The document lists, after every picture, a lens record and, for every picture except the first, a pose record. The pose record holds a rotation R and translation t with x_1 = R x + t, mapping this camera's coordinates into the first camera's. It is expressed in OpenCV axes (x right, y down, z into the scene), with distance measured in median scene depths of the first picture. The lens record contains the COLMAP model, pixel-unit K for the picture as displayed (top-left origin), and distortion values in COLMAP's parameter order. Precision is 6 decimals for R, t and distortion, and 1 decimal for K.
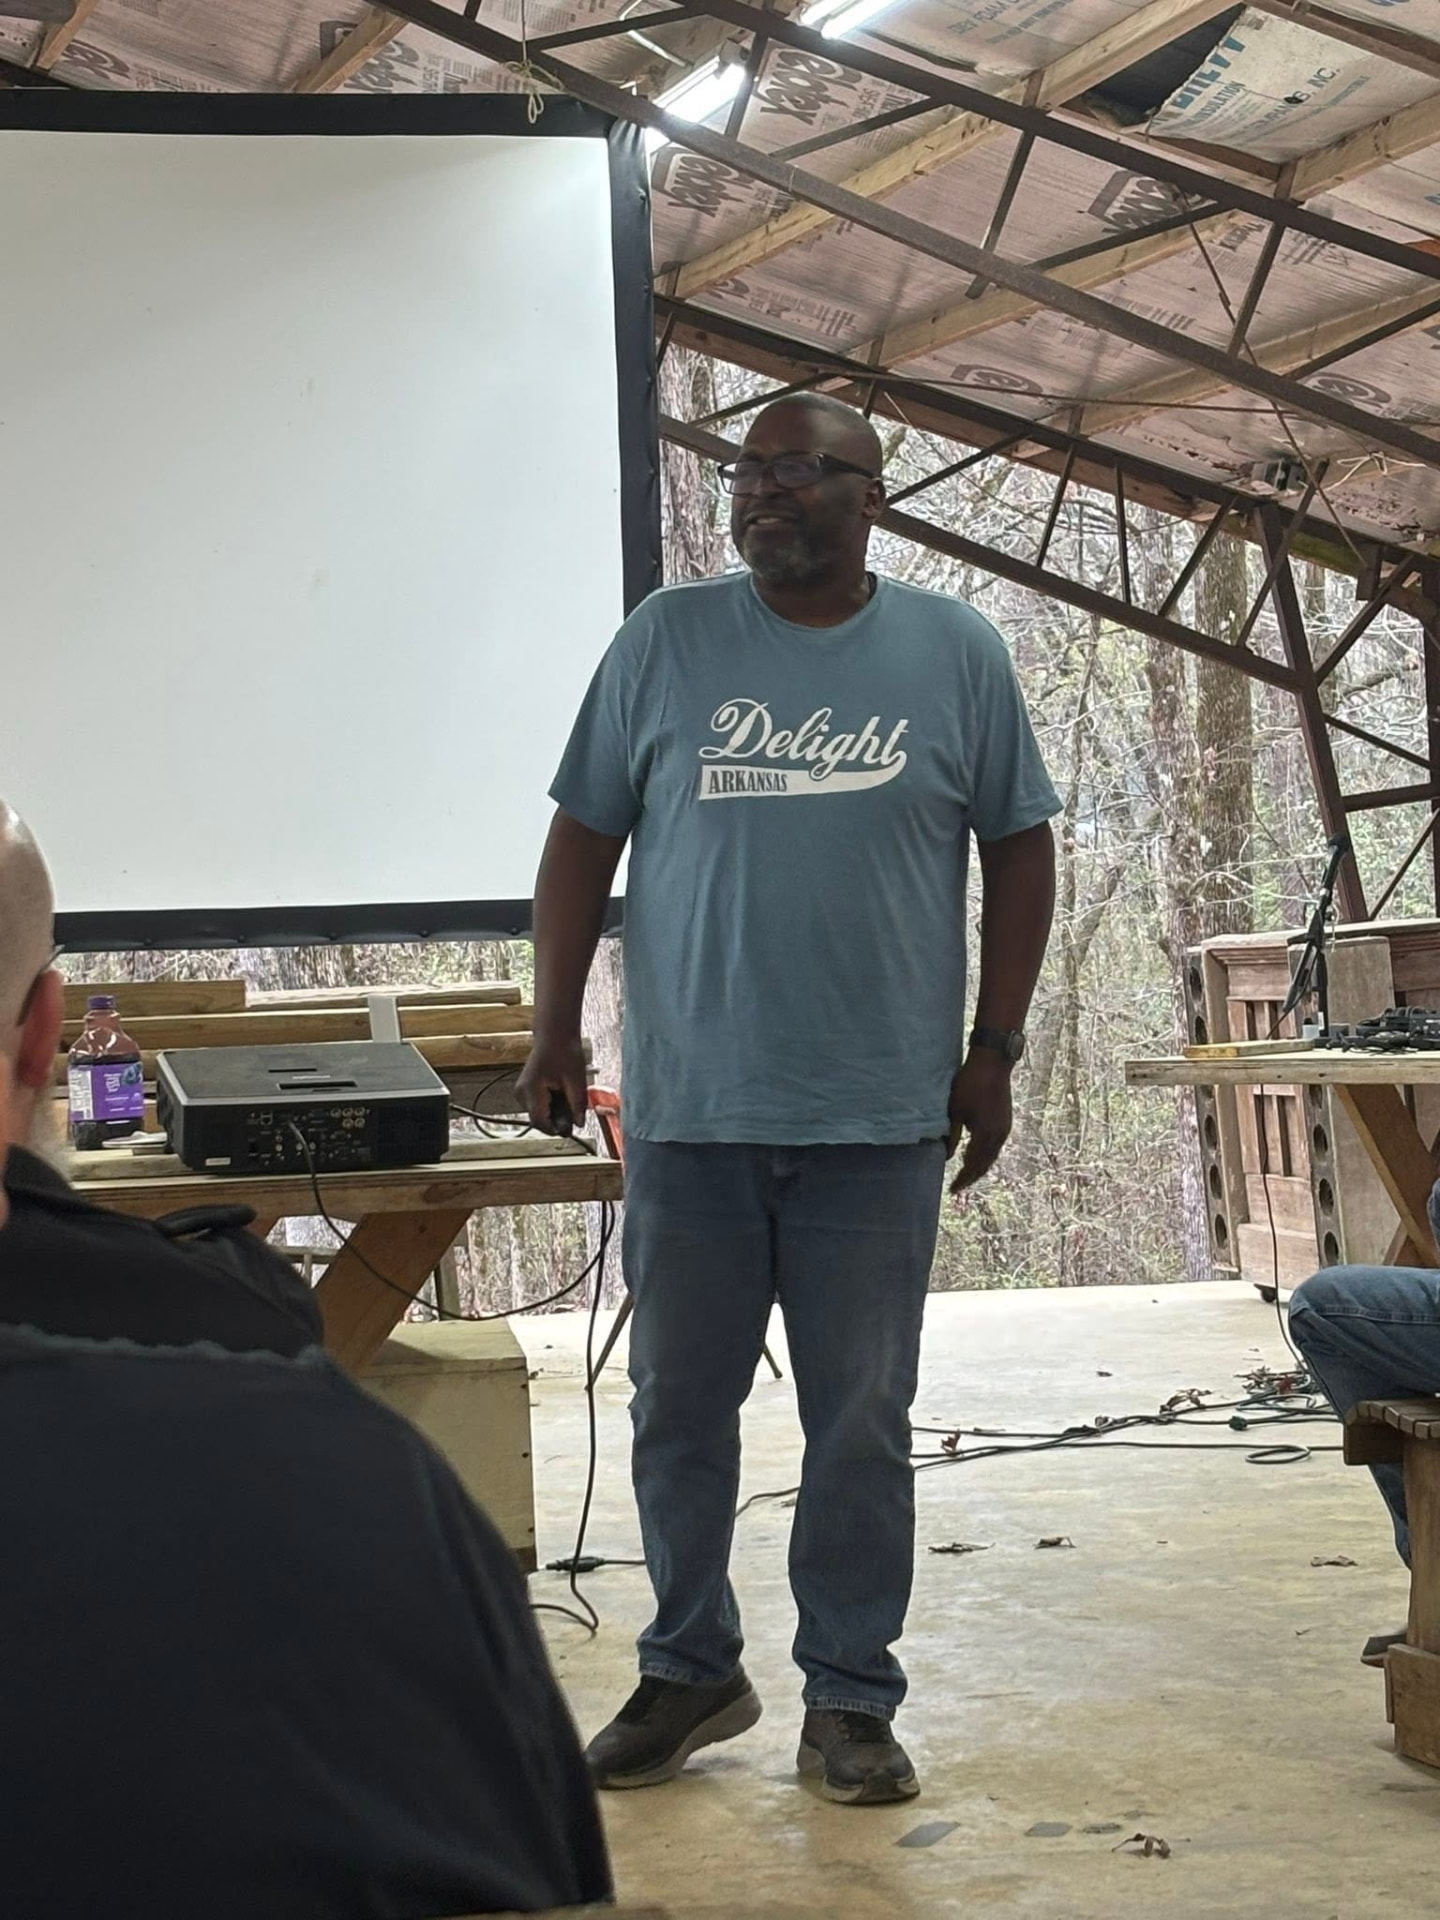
lens RADIAL K [[4574.0, 0, 720.0], [0, 4574.0, 960.0], [0, 0, 1]] dist [0.097157, 0.312646]
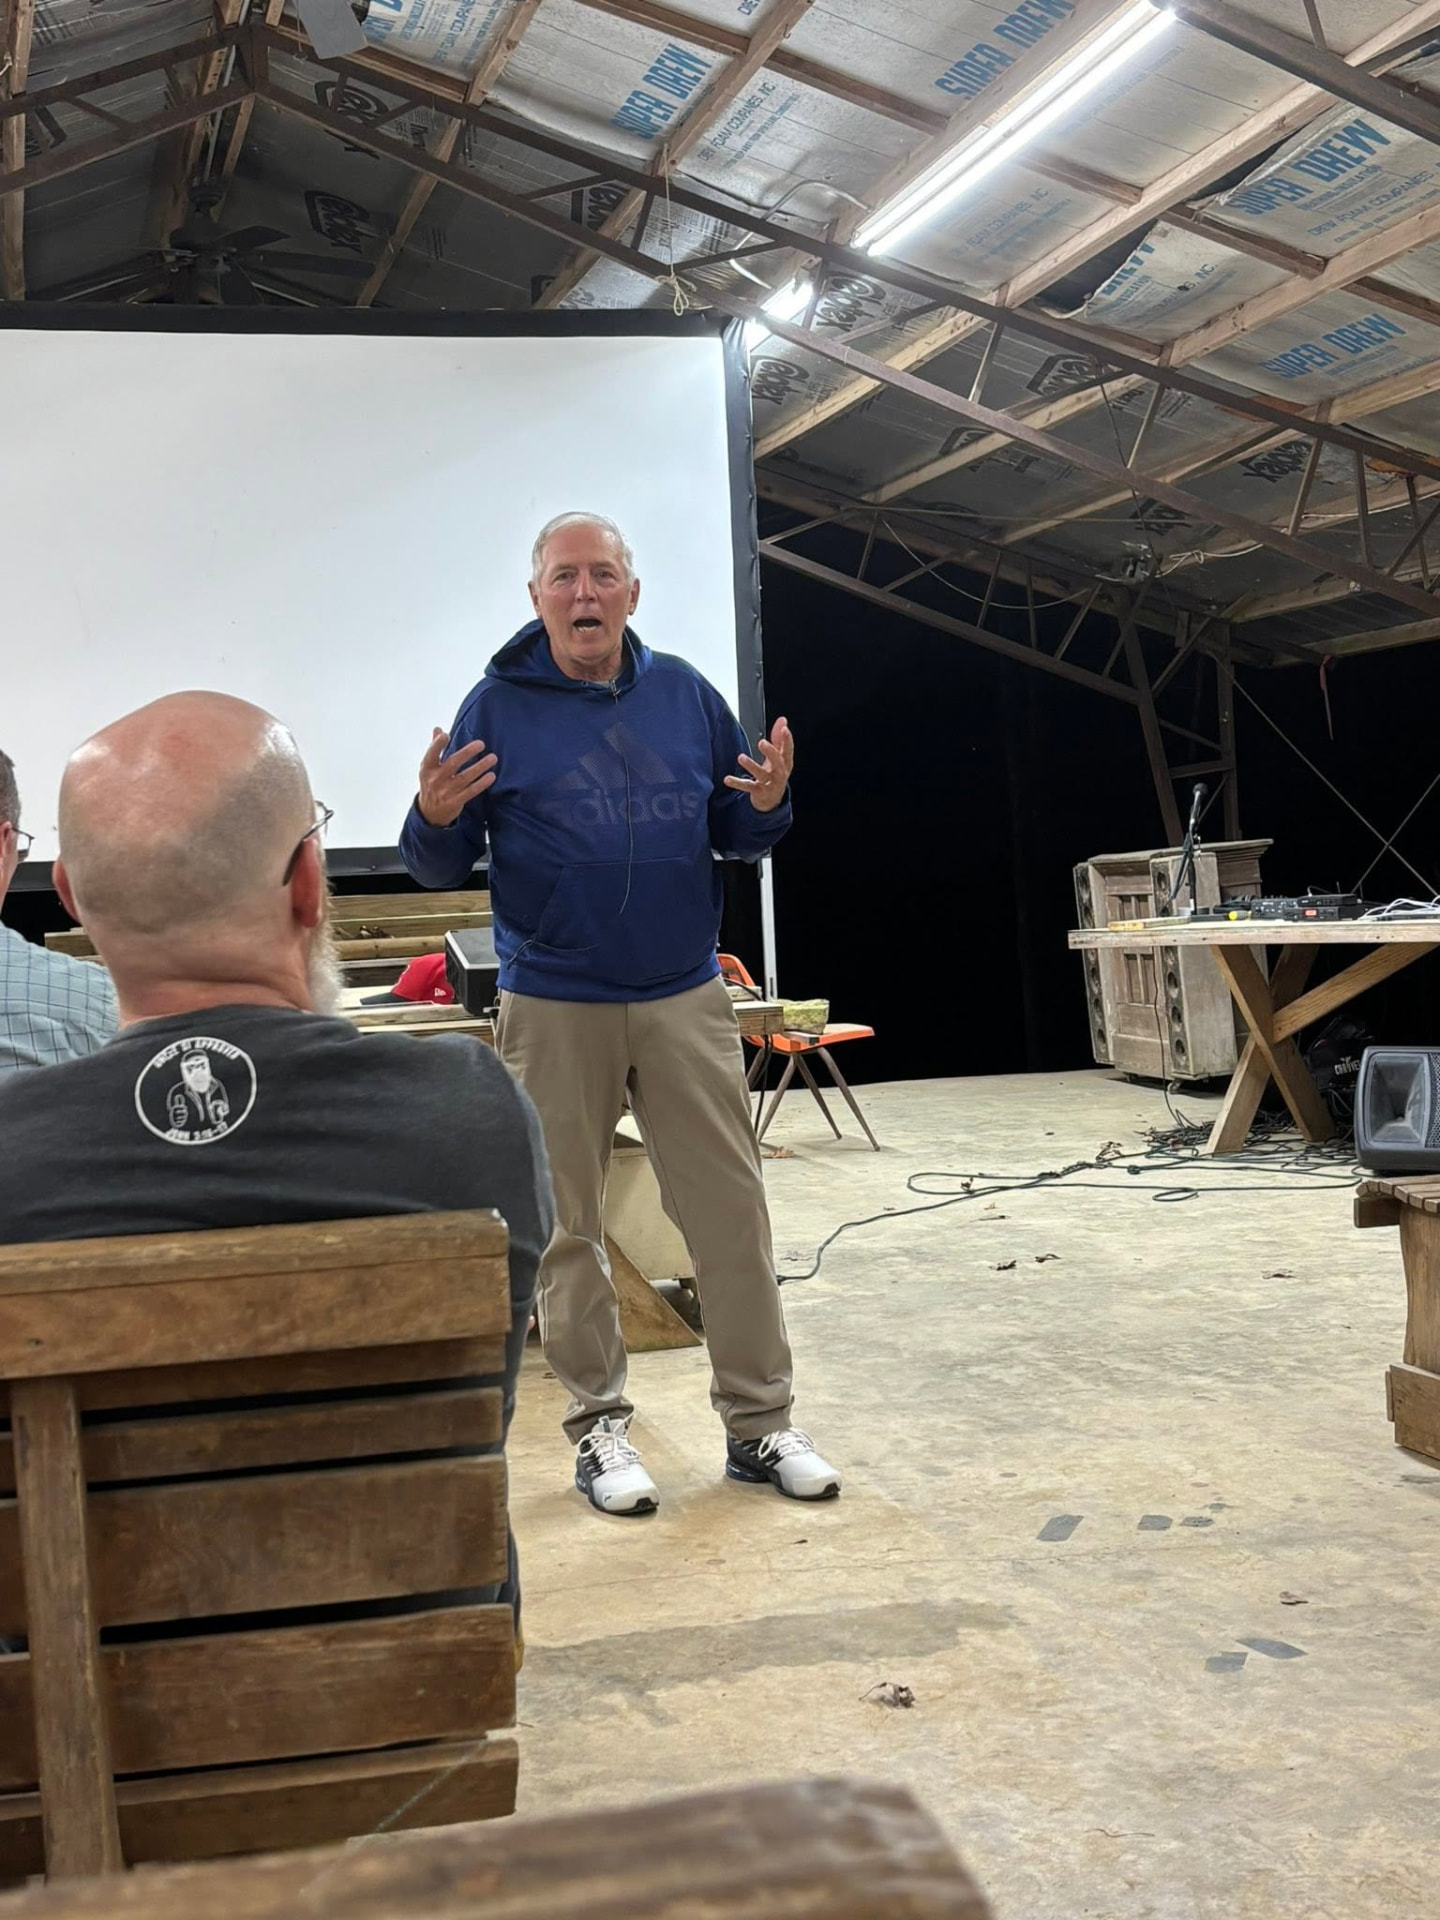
lens RADIAL K [[4574.0, 0, 720.0], [0, 4574.0, 960.0], [0, 0, 1]] dist [0.097157, 0.312646]
pose [[0.997779, -0.017139, -0.064372, 0.066498], [0.019260, 0.999287, 0.032467, -0.019638], [0.063770, -0.033634, 0.997398, -0.509944]]
